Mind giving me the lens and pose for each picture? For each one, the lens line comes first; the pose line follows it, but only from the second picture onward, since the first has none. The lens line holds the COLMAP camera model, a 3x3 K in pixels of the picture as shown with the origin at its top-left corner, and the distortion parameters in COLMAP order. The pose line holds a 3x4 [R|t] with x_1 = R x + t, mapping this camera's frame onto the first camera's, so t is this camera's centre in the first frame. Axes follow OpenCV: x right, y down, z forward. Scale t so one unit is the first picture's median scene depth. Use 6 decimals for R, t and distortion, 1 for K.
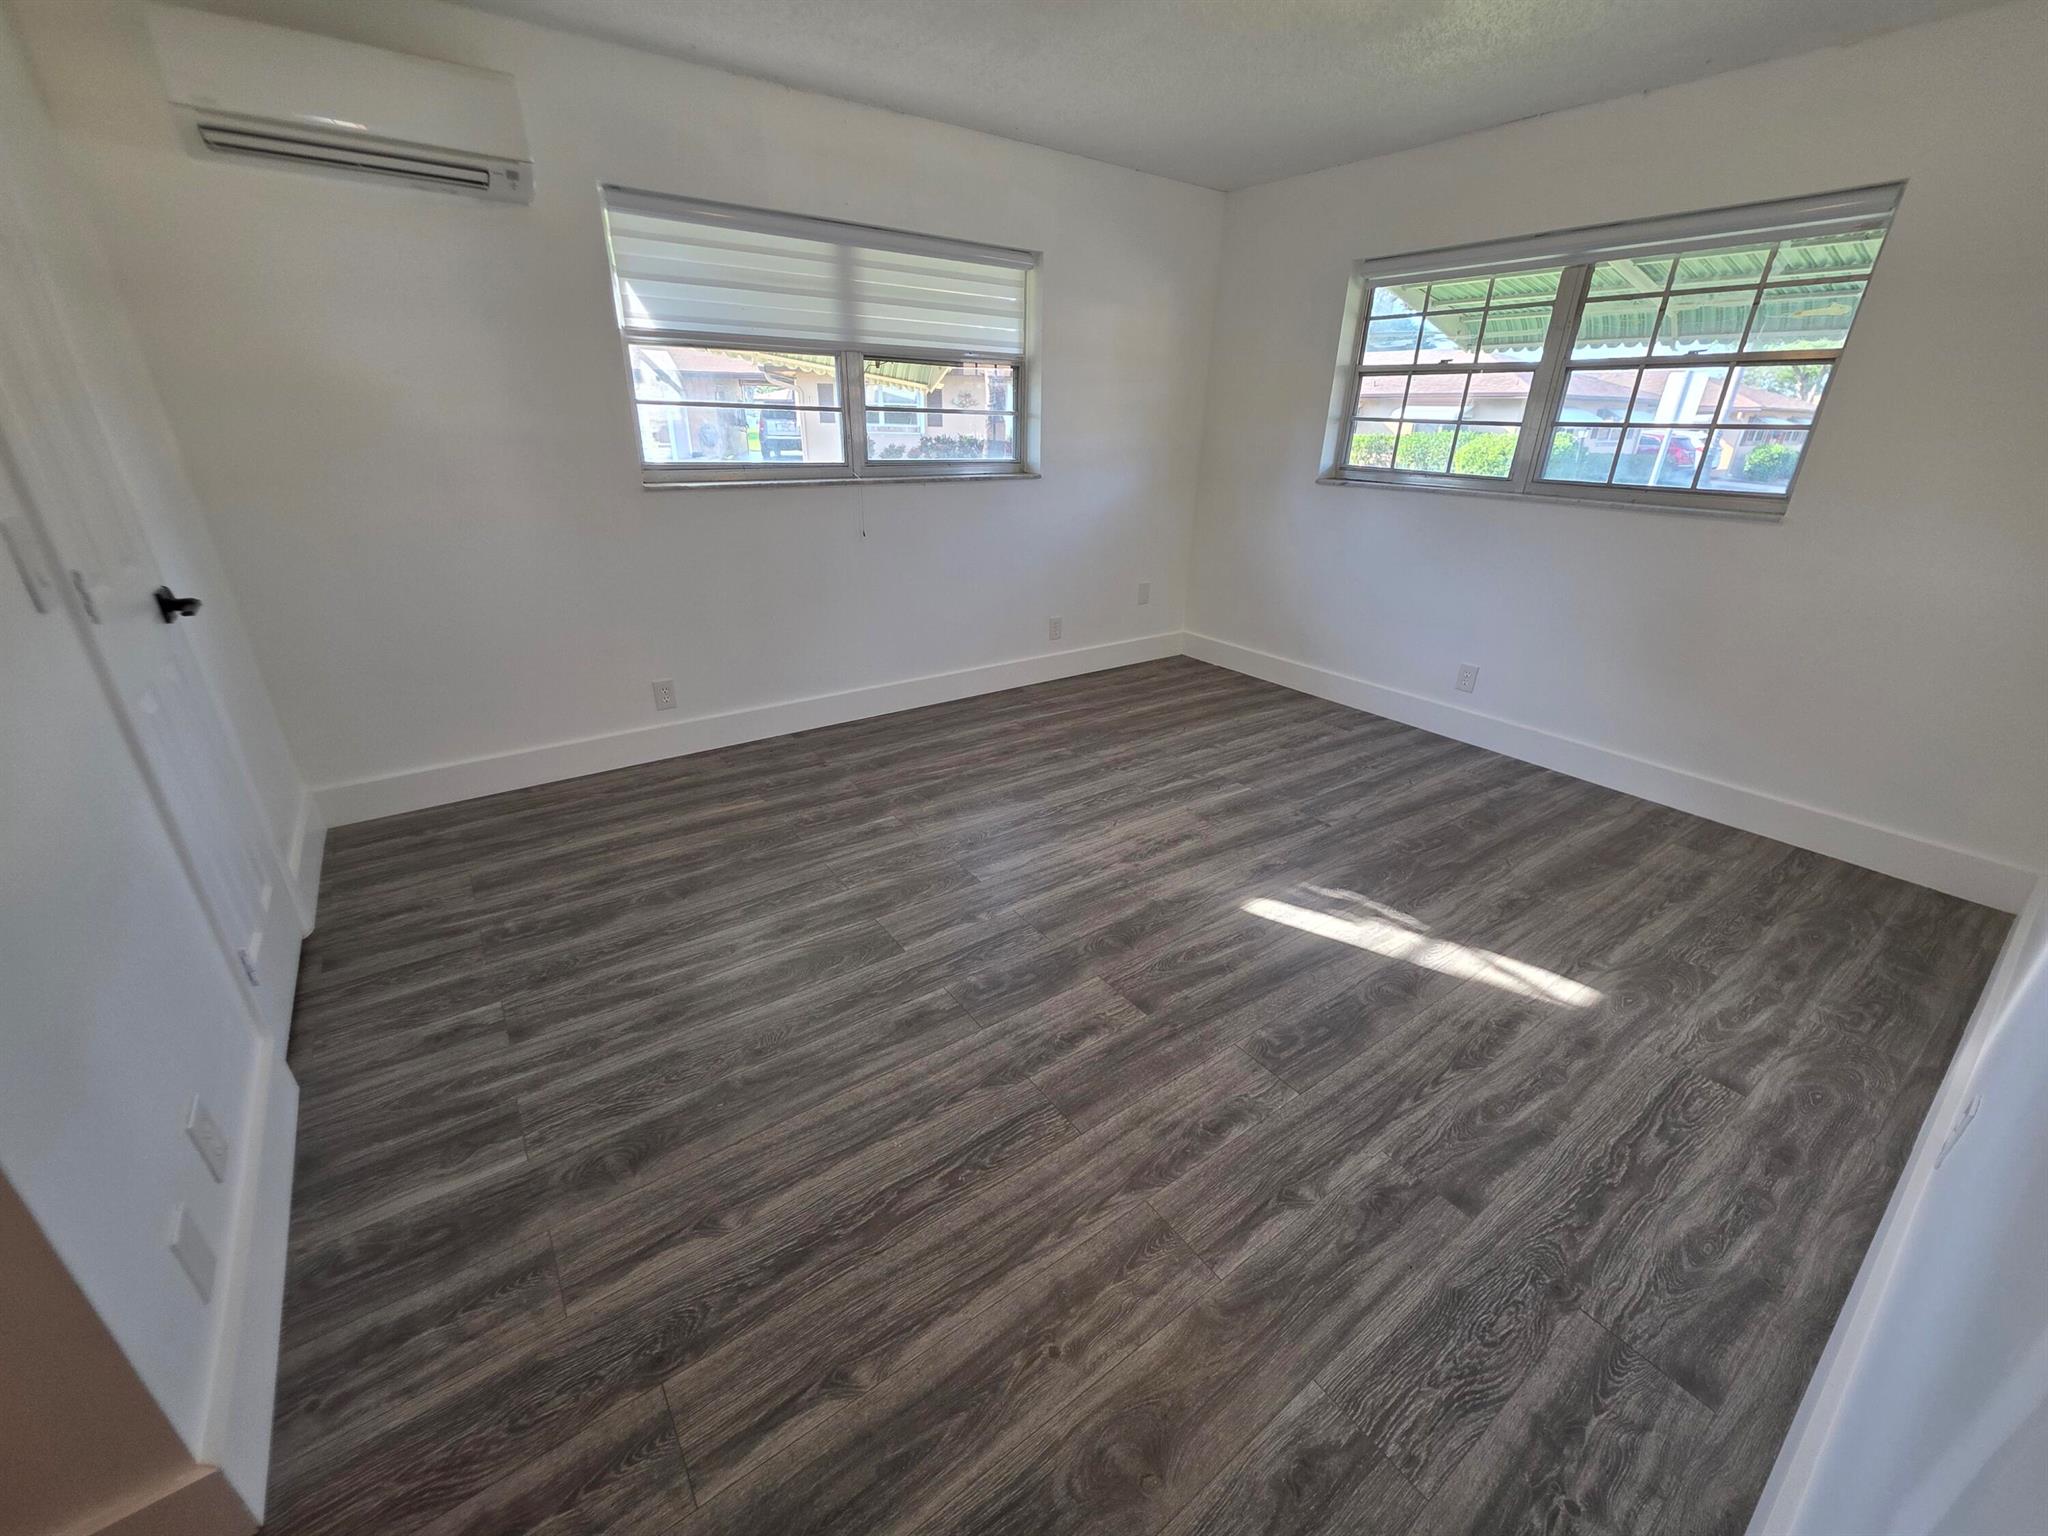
lens RADIAL K [[820.6, 0, 1024.0], [0, 820.6, 768.0], [0, 0, 1]] dist [0.000208, -0.000236]
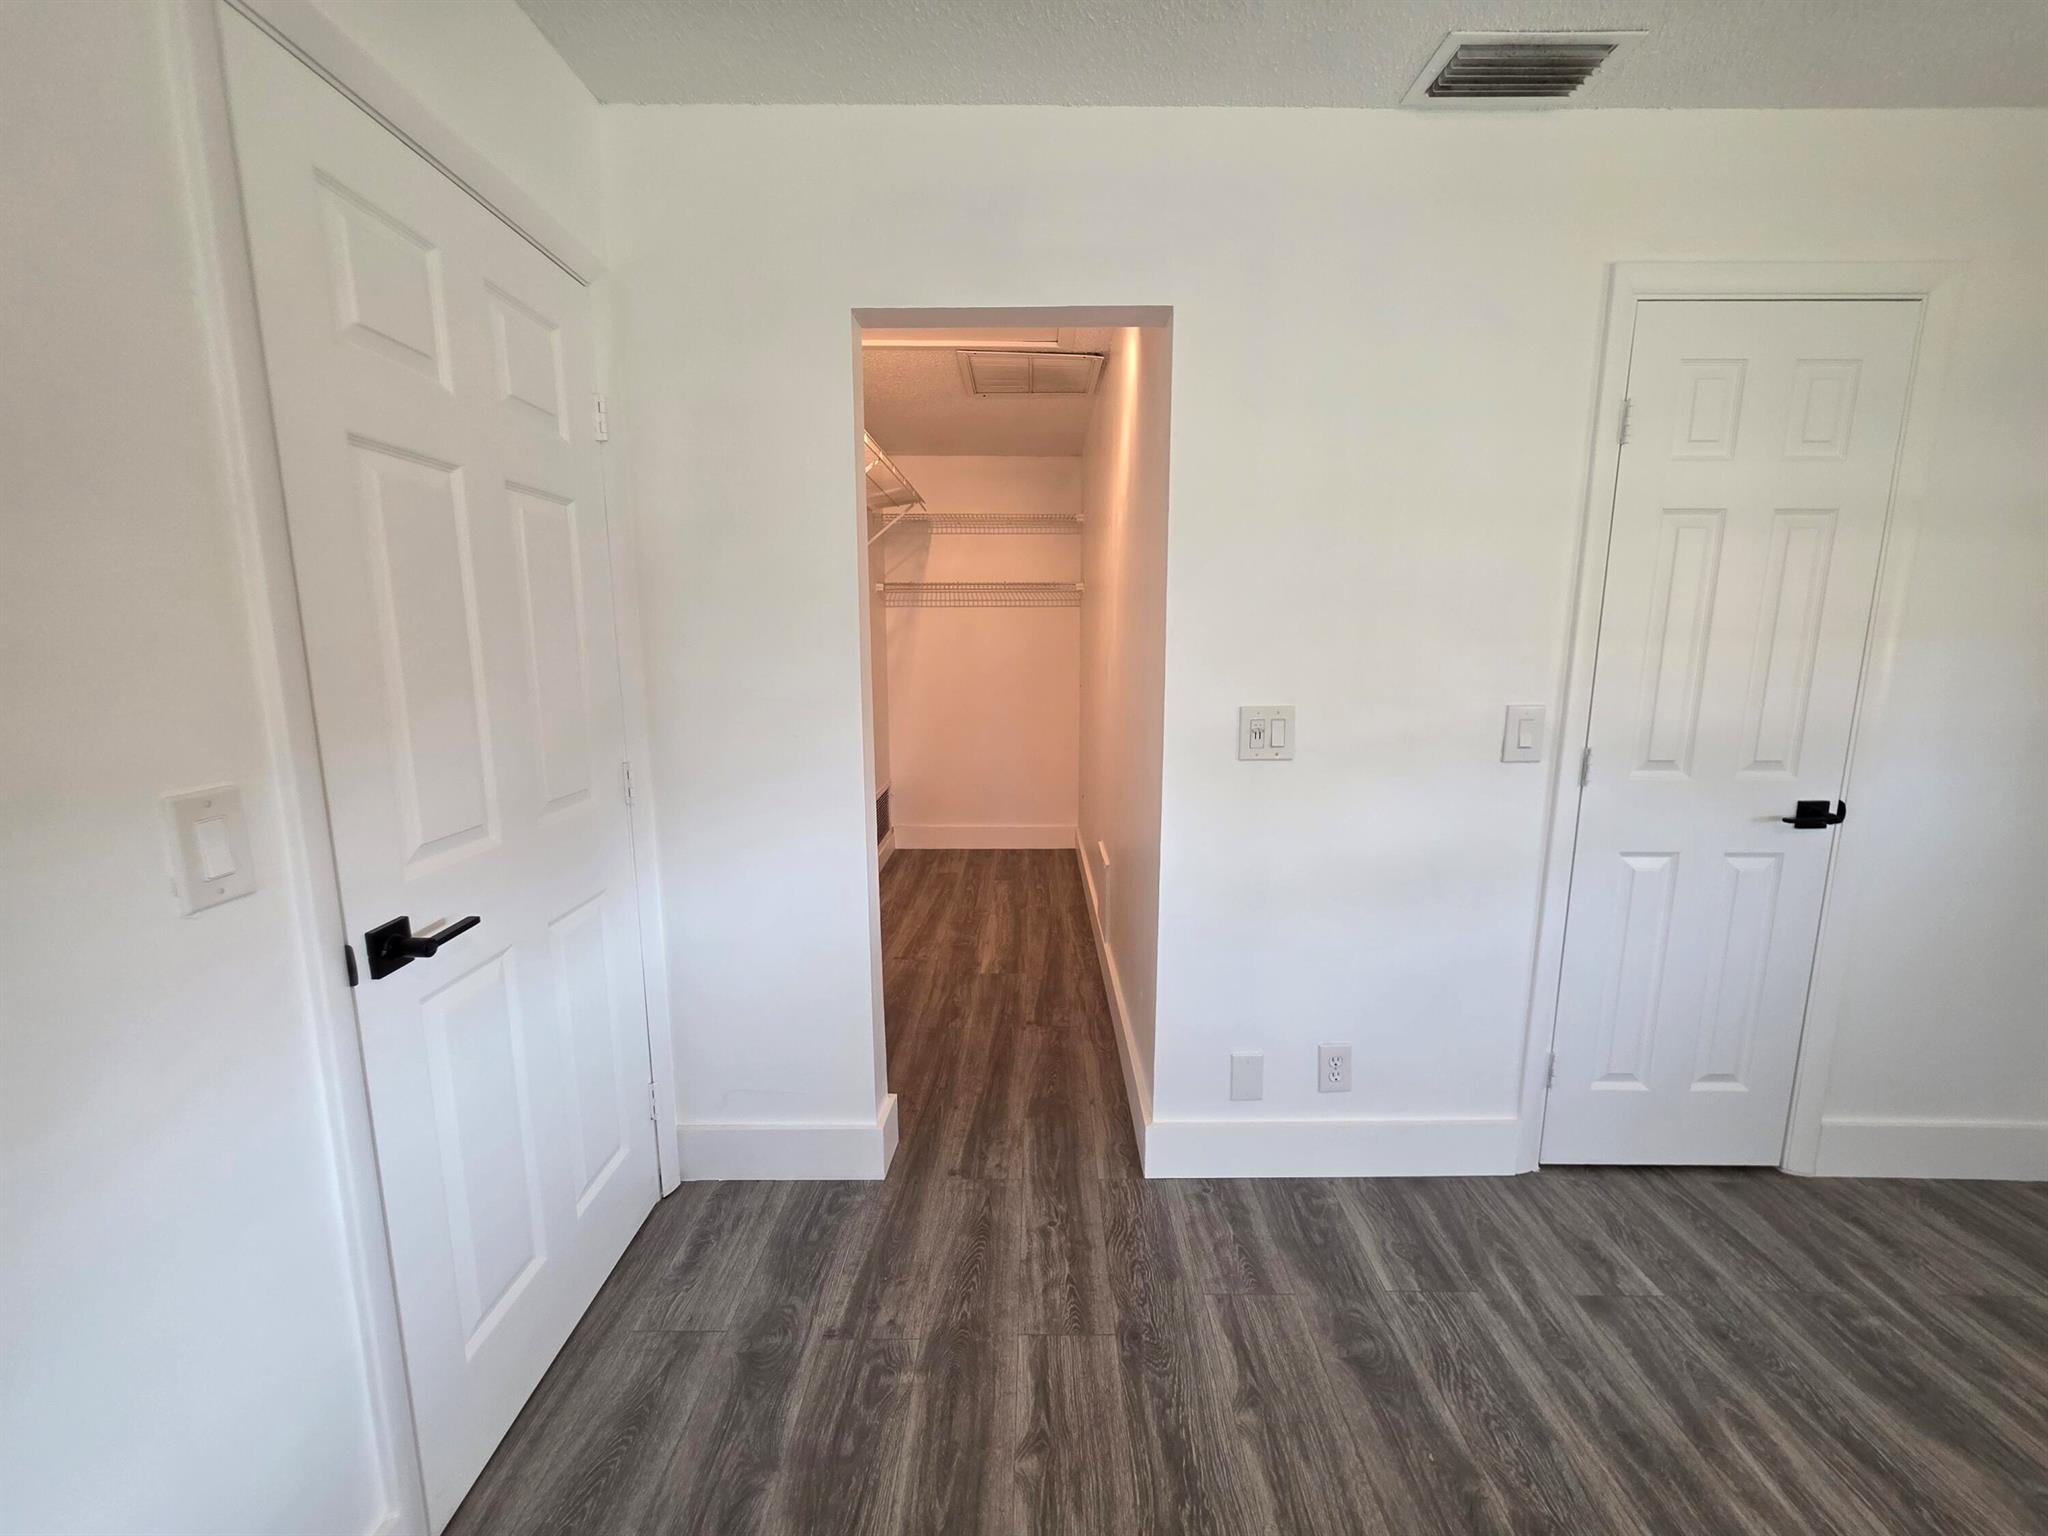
lens RADIAL K [[814.7, 0, 1031.5], [0, 814.7, 773.2], [0, 0, 1]] dist [0.002560, 0.000052]
pose [[-0.588295, 0.109658, -0.801177, 0.331237], [-0.330565, 0.871587, 0.362025, -0.254898], [0.737995, 0.477819, -0.476501, 0.646466]]
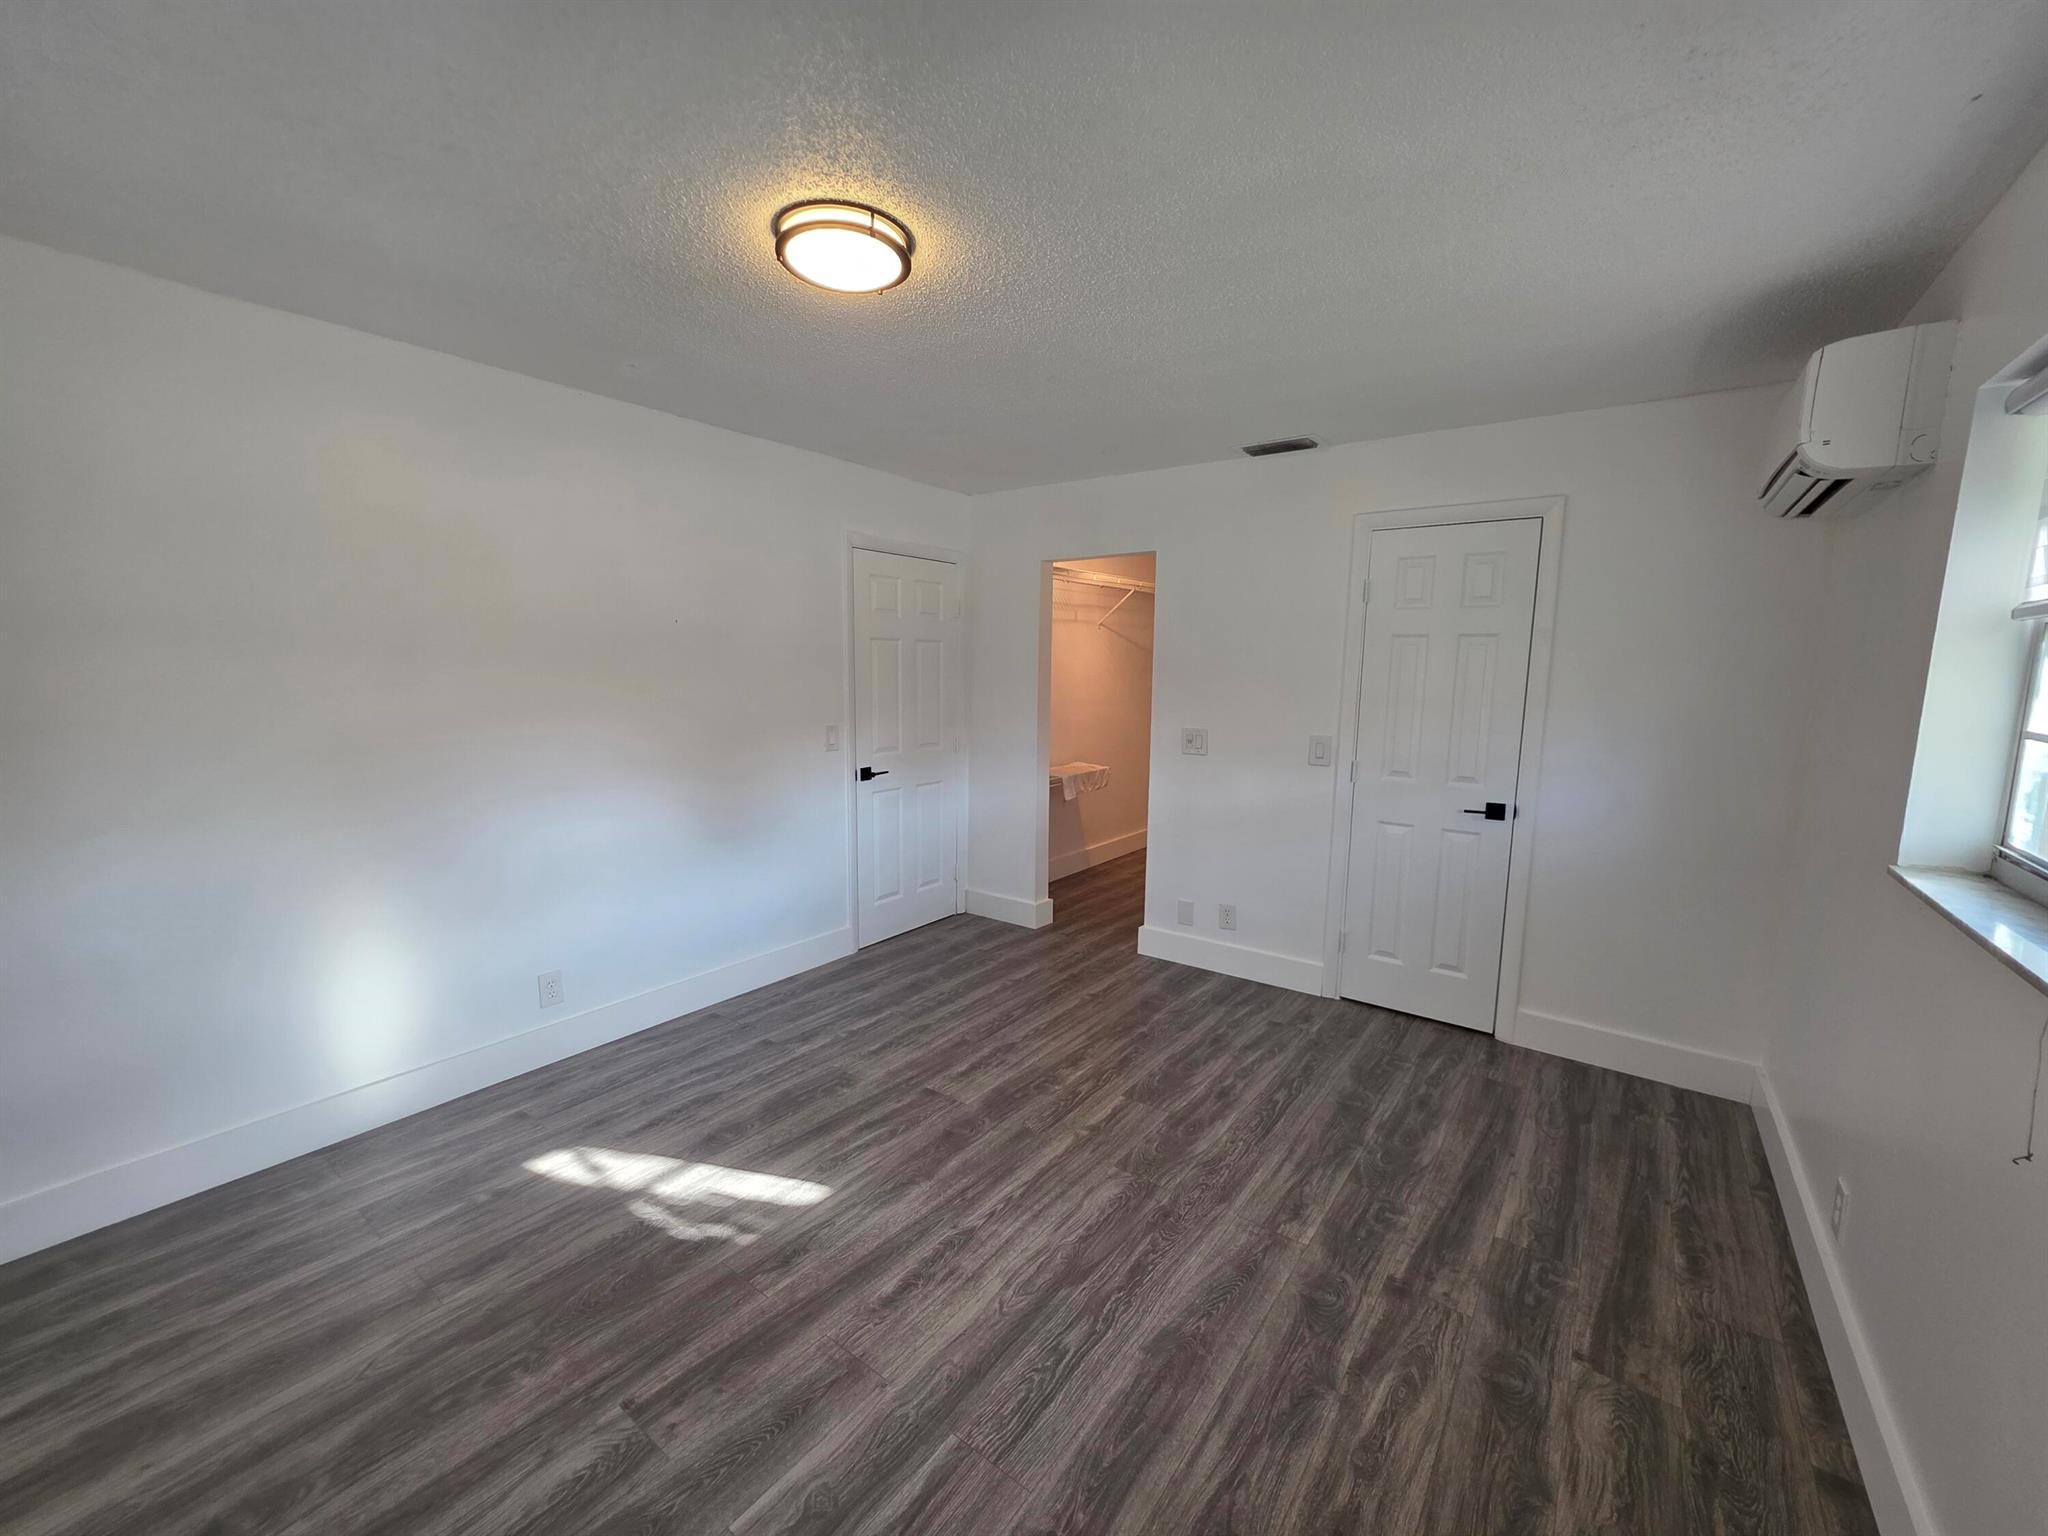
lens RADIAL K [[814.7, 0, 1031.5], [0, 814.7, 773.2], [0, 0, 1]] dist [0.002560, 0.000052]
pose [[-0.949391, 0.007625, -0.314005, 0.401889], [-0.154254, 0.859528, 0.487254, -0.848341], [0.273612, 0.511031, -0.814852, 1.854403]]
